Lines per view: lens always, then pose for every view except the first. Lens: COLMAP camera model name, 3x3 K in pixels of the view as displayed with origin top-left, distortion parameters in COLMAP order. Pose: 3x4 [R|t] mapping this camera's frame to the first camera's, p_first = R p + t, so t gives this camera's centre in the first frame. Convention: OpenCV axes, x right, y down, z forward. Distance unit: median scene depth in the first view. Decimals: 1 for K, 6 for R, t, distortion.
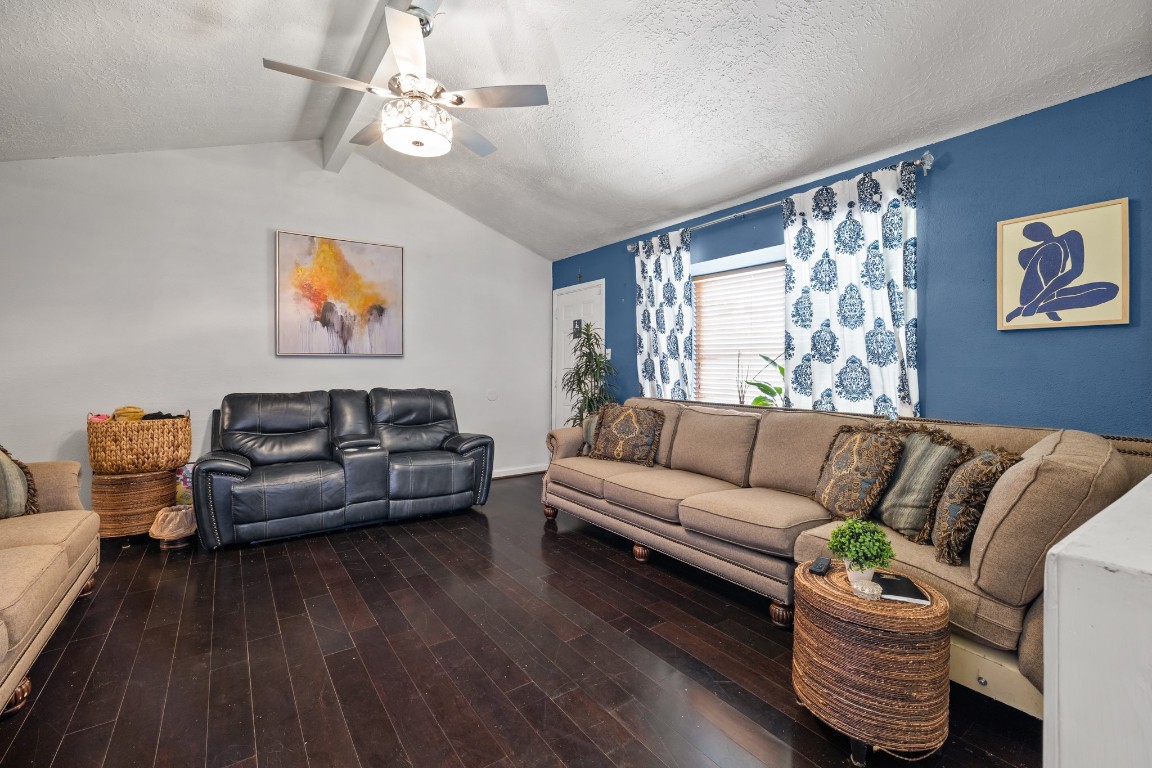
lens RADIAL K [[487.8, 0, 574.1], [0, 487.8, 372.0], [0, 0, 1]] dist [0.000797, 0.000051]
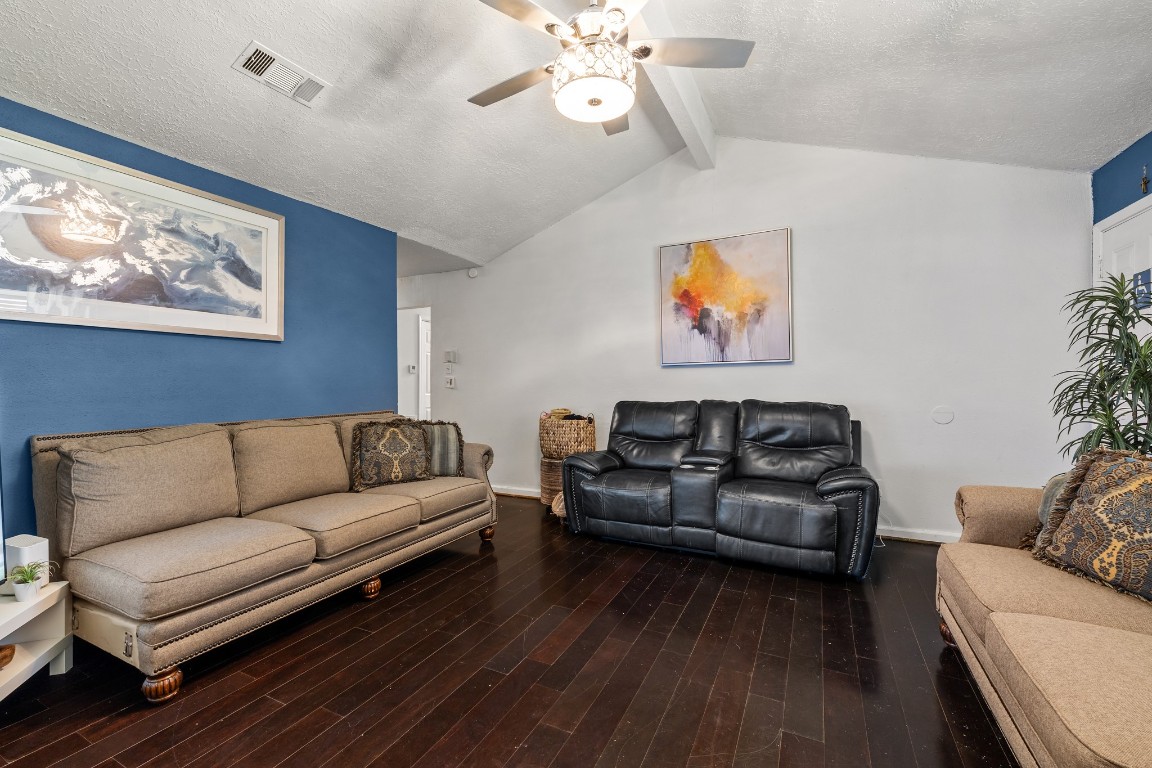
lens RADIAL K [[484.6, 0, 576.0], [0, 484.6, 384.0], [0, 0, 1]] dist [0.001442, 0.000239]
pose [[0.466726, -0.000955, -0.884401, 0.222937], [0.007448, 0.999968, 0.002851, 0.000441], [0.884371, -0.007918, 0.466718, 0.346456]]
